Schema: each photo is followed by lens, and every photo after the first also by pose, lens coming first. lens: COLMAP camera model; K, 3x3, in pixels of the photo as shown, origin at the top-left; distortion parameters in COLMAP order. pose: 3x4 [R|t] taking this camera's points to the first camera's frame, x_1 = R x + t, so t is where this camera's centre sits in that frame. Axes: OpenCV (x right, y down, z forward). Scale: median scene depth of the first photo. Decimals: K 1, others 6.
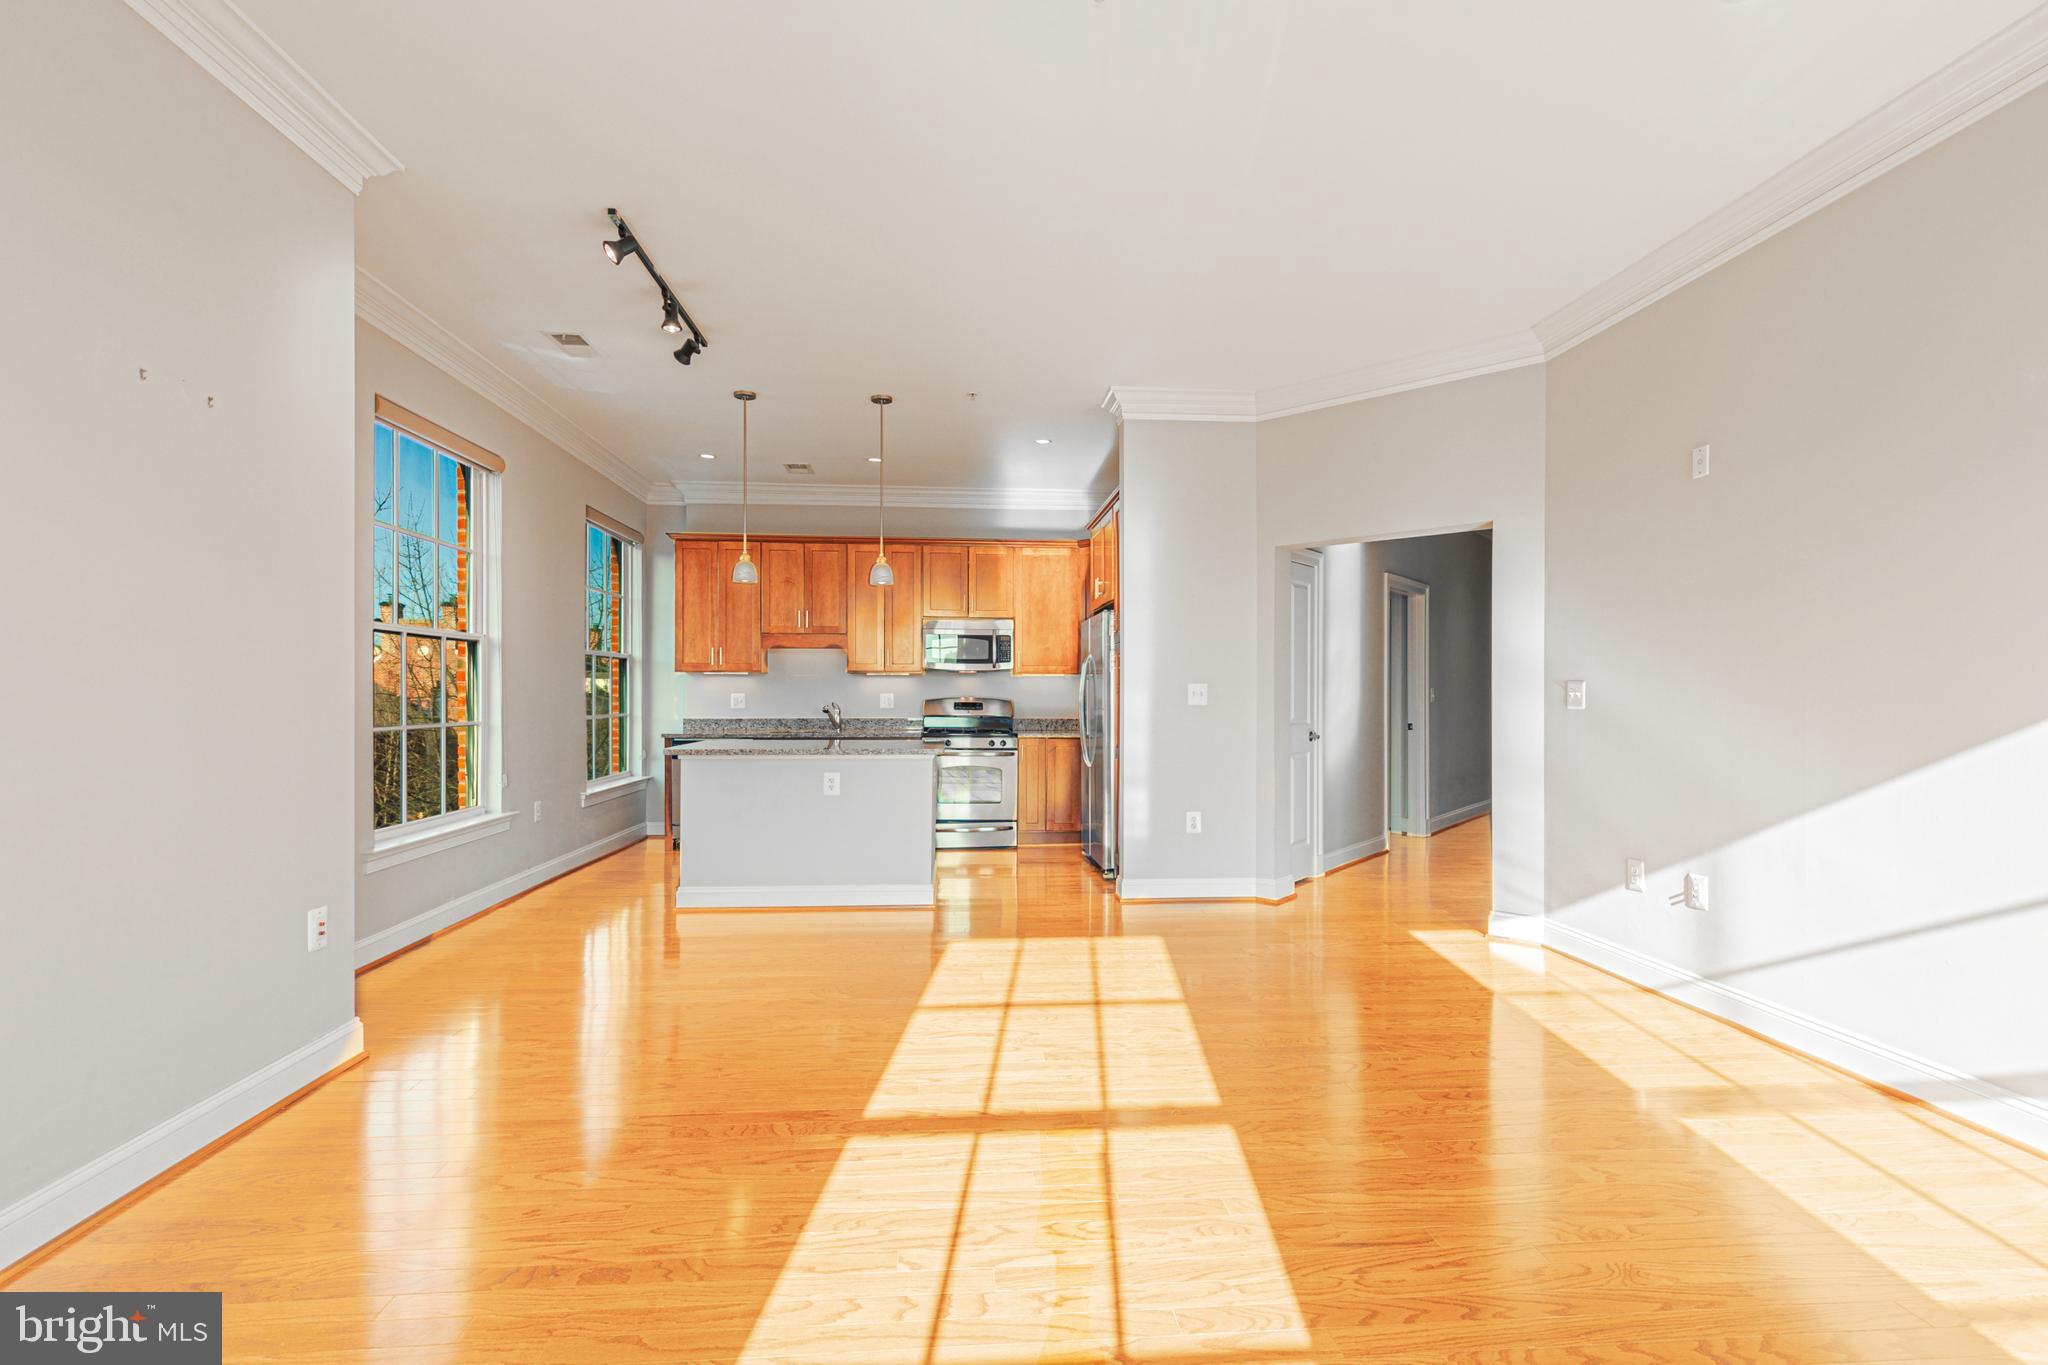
lens RADIAL K [[911.0, 0, 1016.7], [0, 911.0, 699.8], [0, 0, 1]] dist [0.005272, -0.000411]
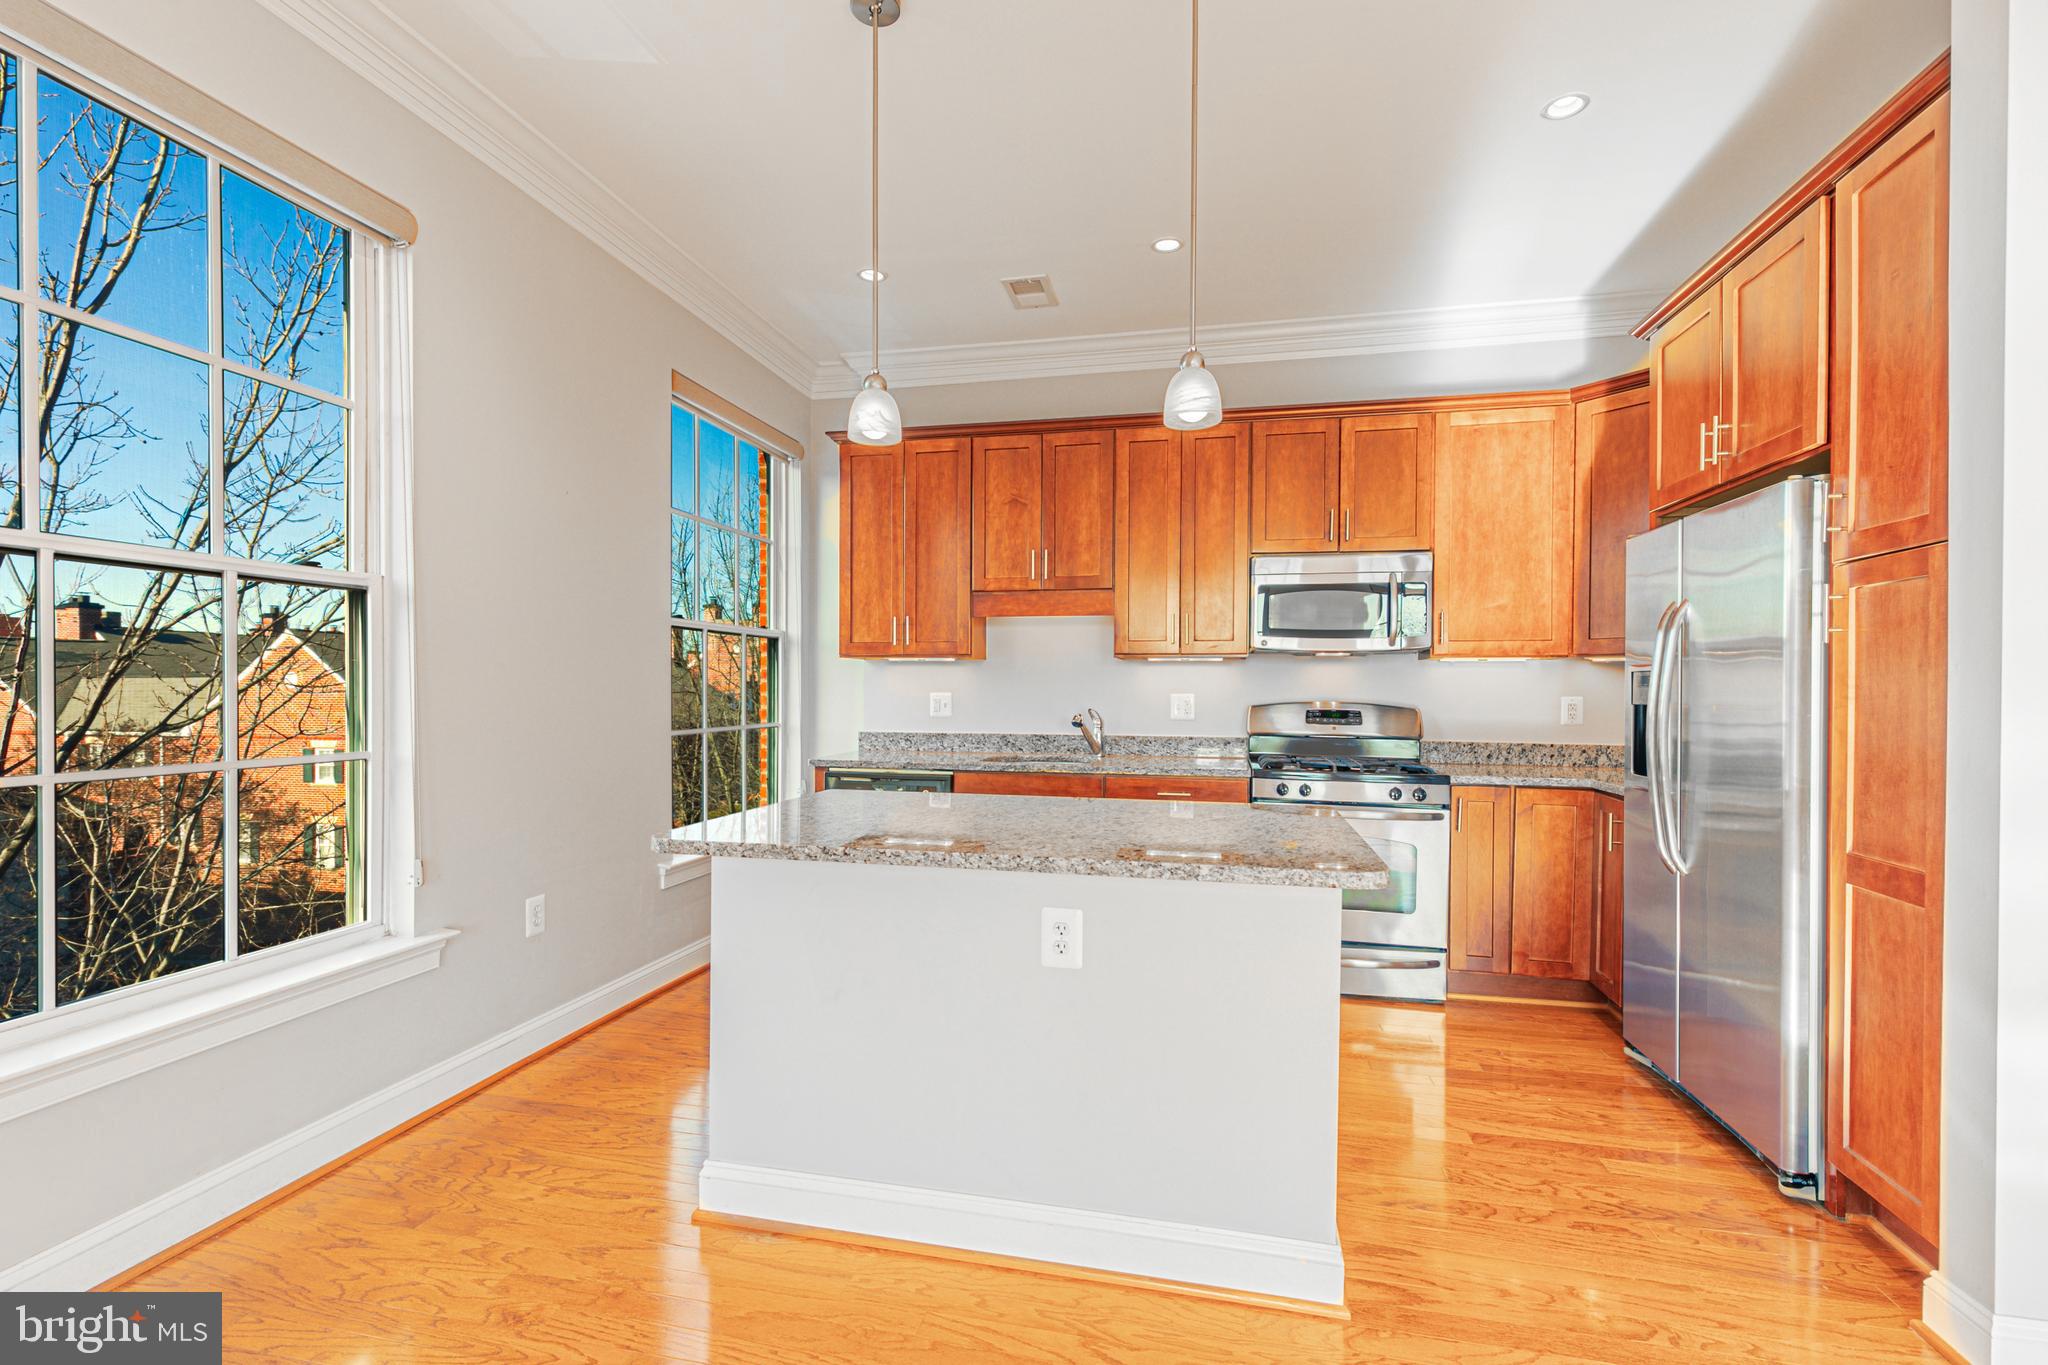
lens RADIAL K [[911.0, 0, 1024.7], [0, 911.0, 689.7], [0, 0, 1]] dist [0.005272, -0.000411]
pose [[0.957933, 0.002972, -0.286977, -0.076249], [-0.004335, 0.999982, -0.004112, -0.006485], [0.286960, 0.005183, 0.957929, 0.439076]]
